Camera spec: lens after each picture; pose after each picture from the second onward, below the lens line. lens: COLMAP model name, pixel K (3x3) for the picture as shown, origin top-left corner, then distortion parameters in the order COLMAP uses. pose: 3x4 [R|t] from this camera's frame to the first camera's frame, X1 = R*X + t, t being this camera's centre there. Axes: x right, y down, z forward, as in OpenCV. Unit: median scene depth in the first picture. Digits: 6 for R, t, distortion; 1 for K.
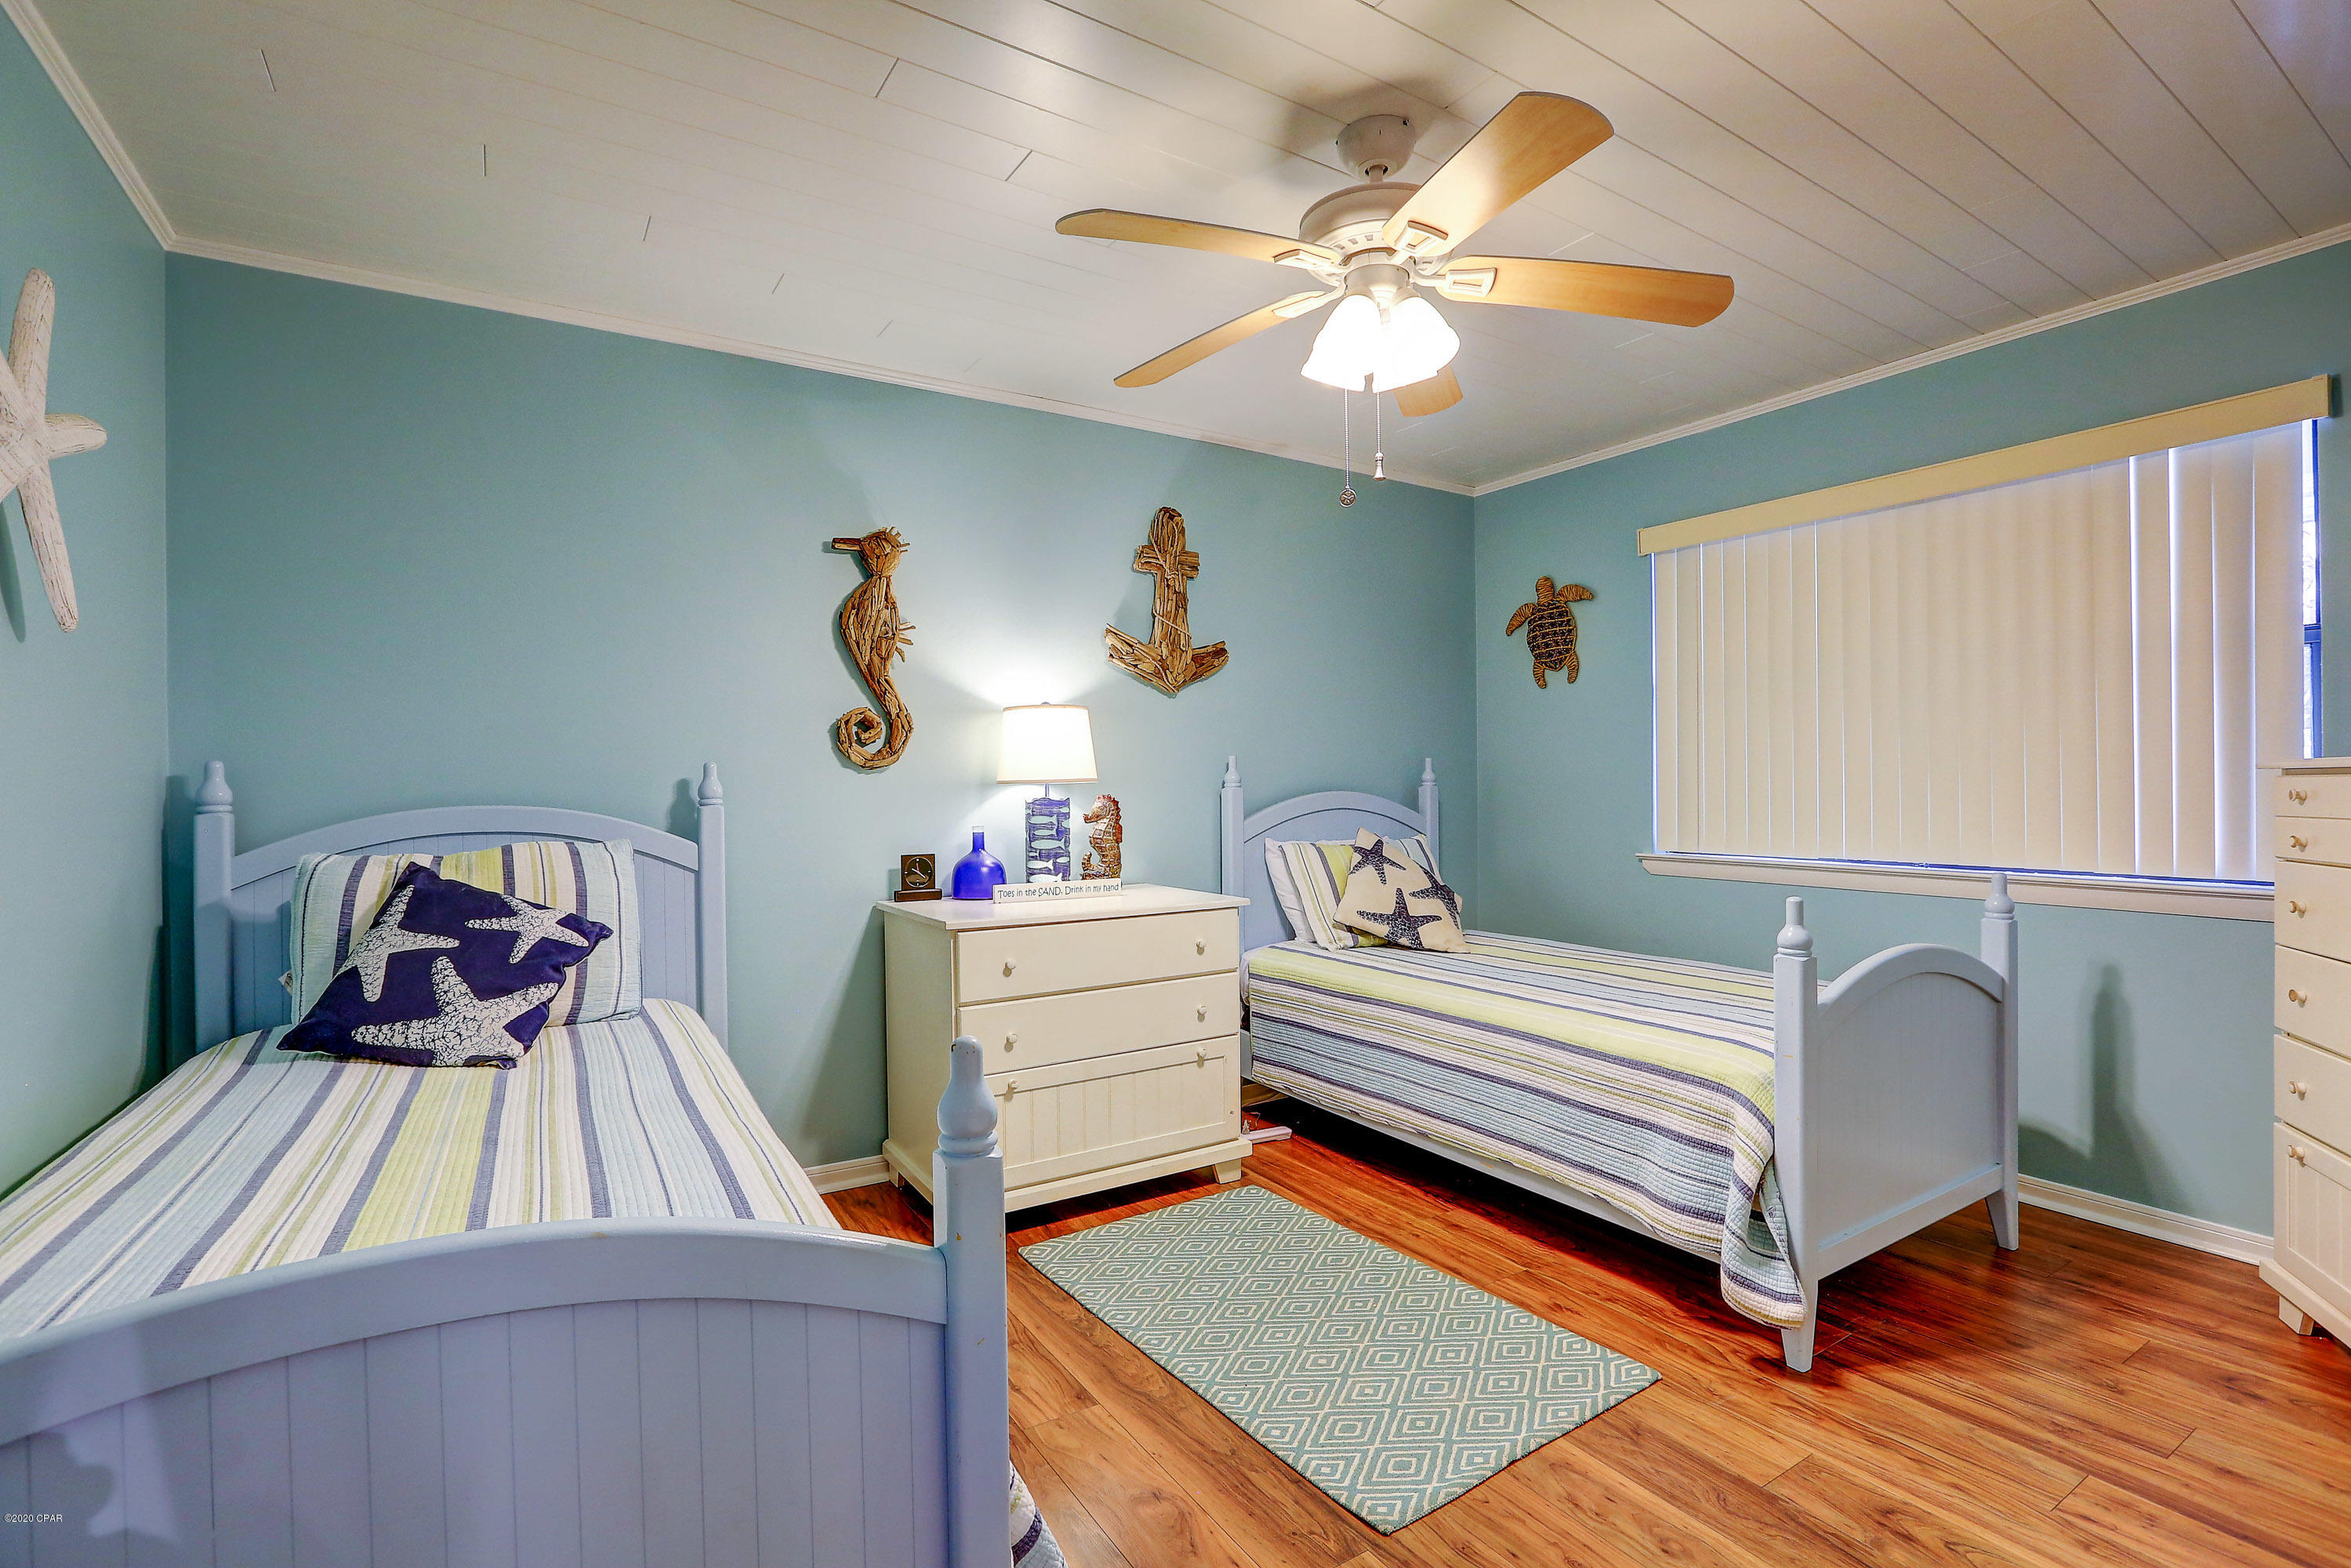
lens RADIAL K [[1069.1, 0, 1169.4], [0, 1069.1, 779.9], [0, 0, 1]] dist [-0.051096, 0.017086]
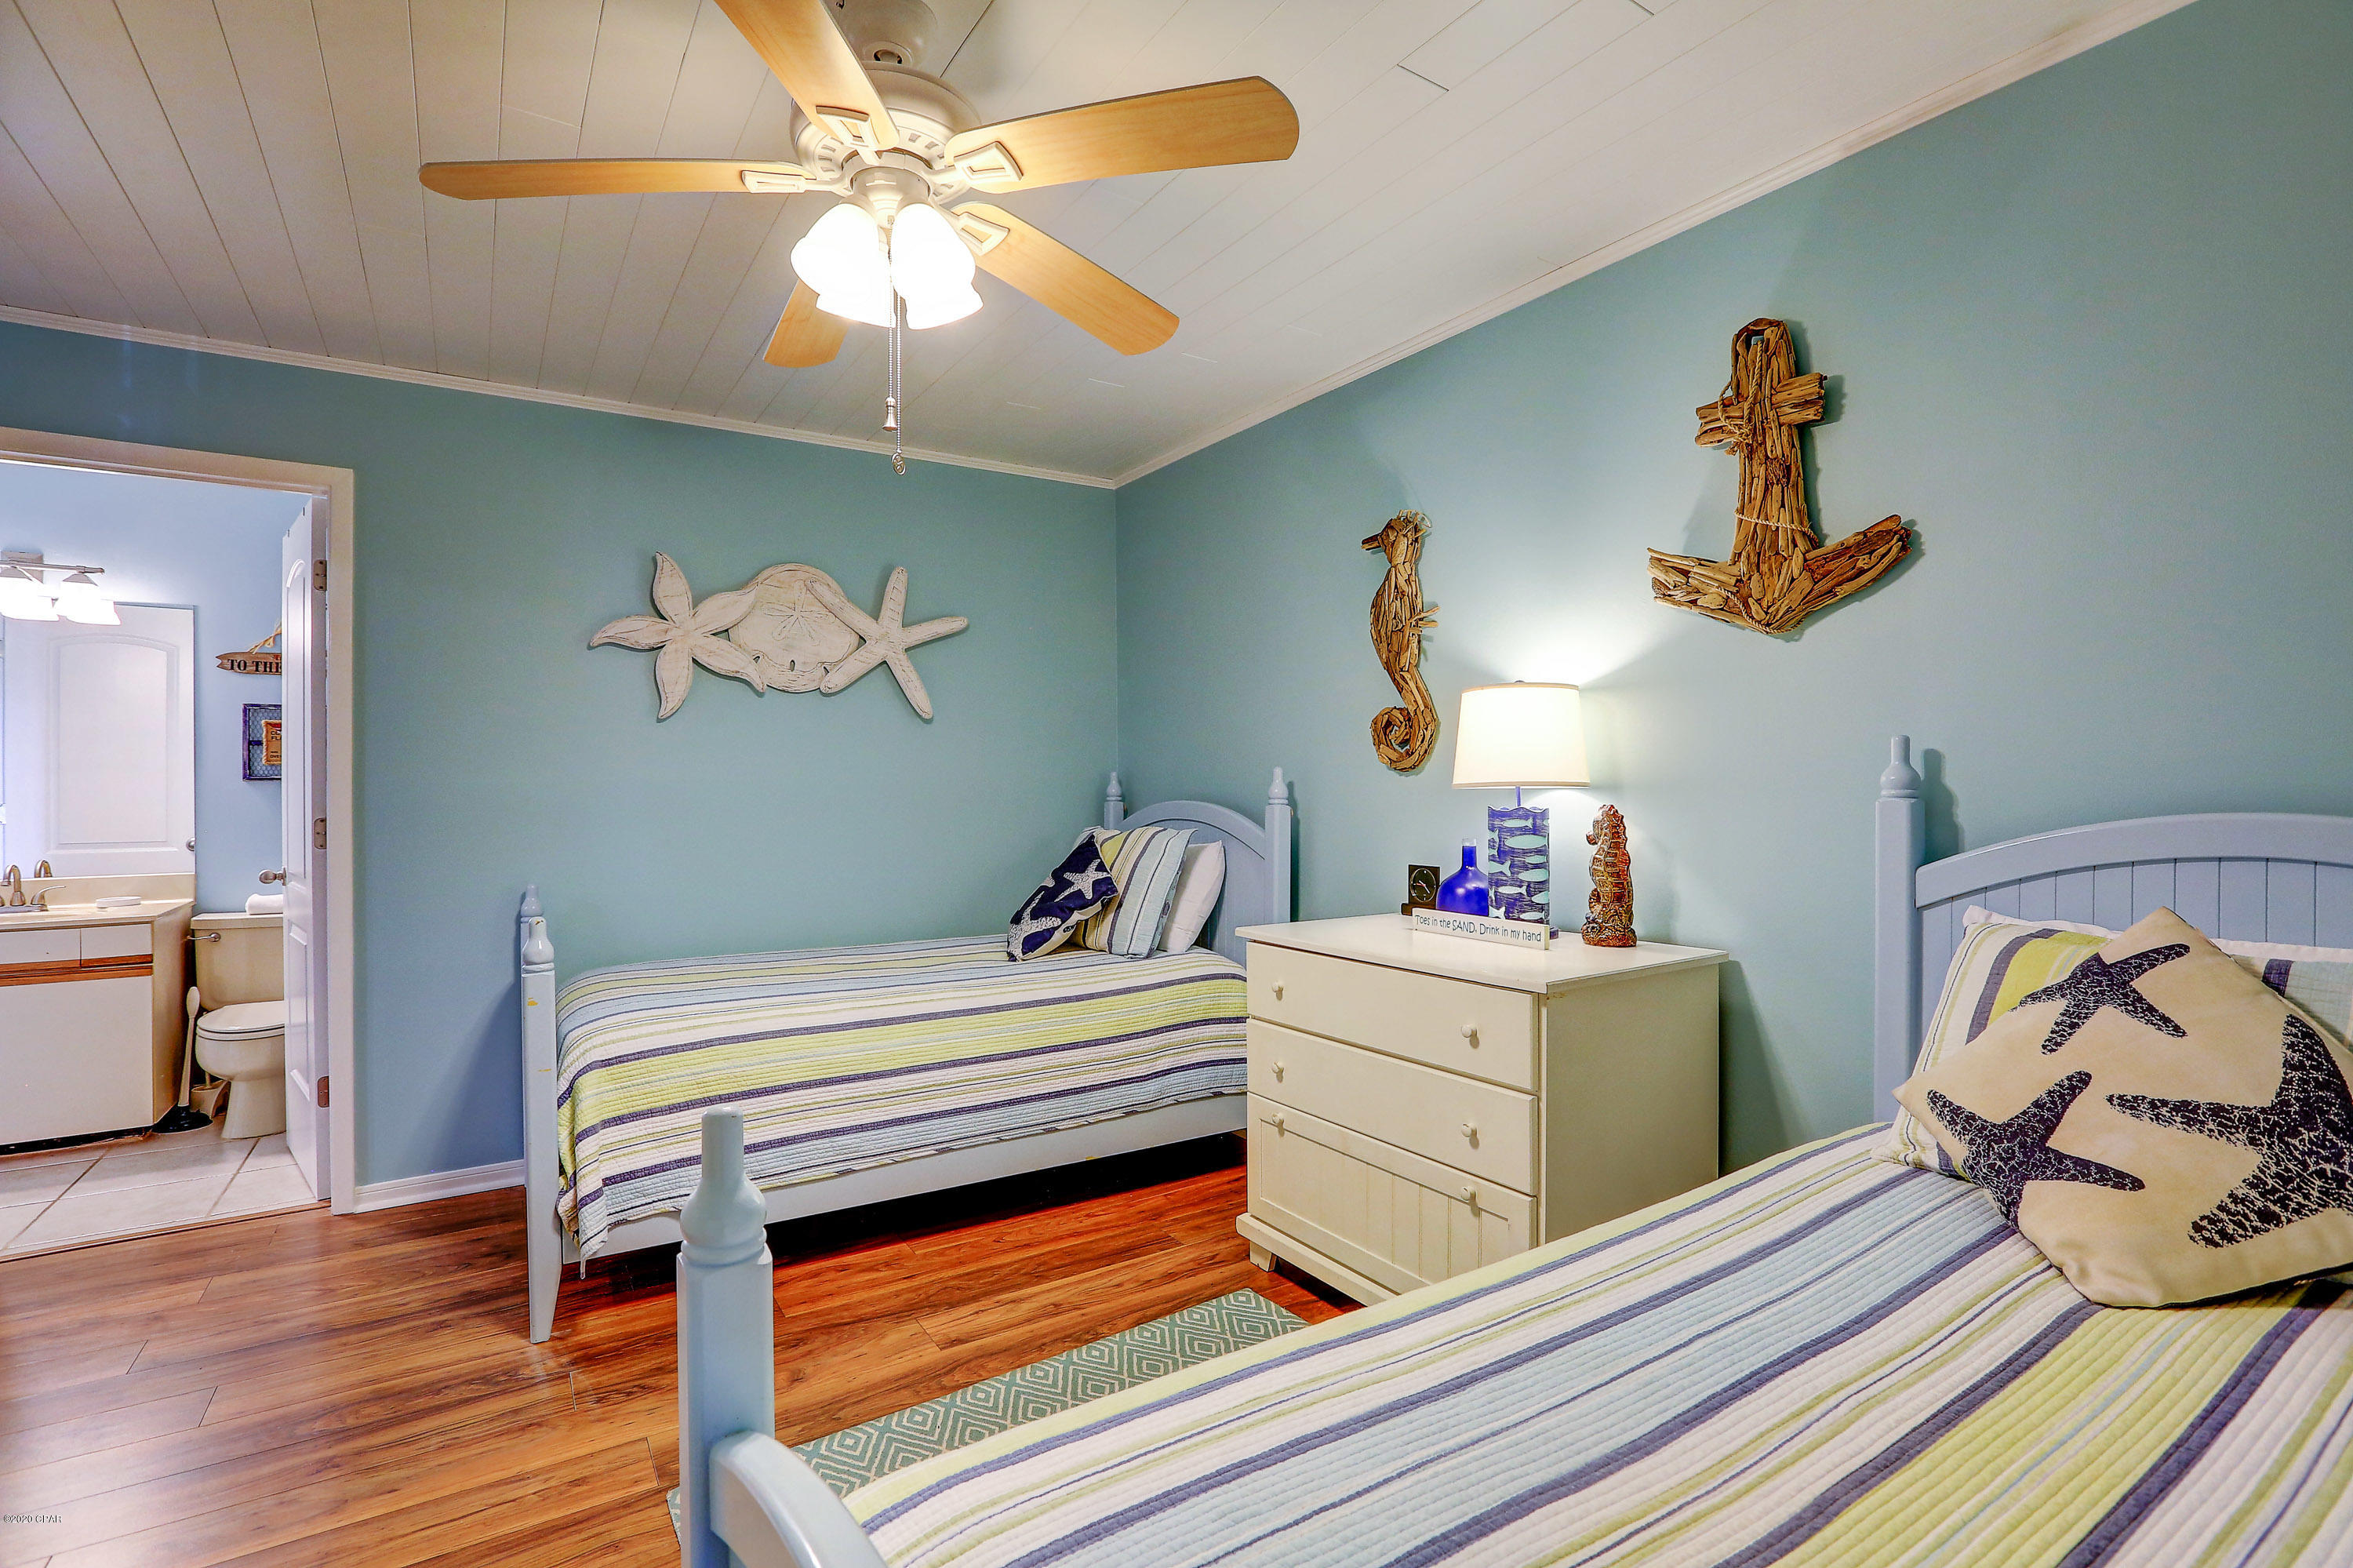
lens RADIAL K [[1070.0, 0, 1170.4], [0, 1070.0, 779.9], [0, 0, 1]] dist [-0.051096, 0.017086]
pose [[0.039965, 0.007125, -0.999176, 0.645898], [0.011218, 0.999908, 0.007579, -0.011158], [0.999138, -0.011511, 0.039882, 0.737889]]
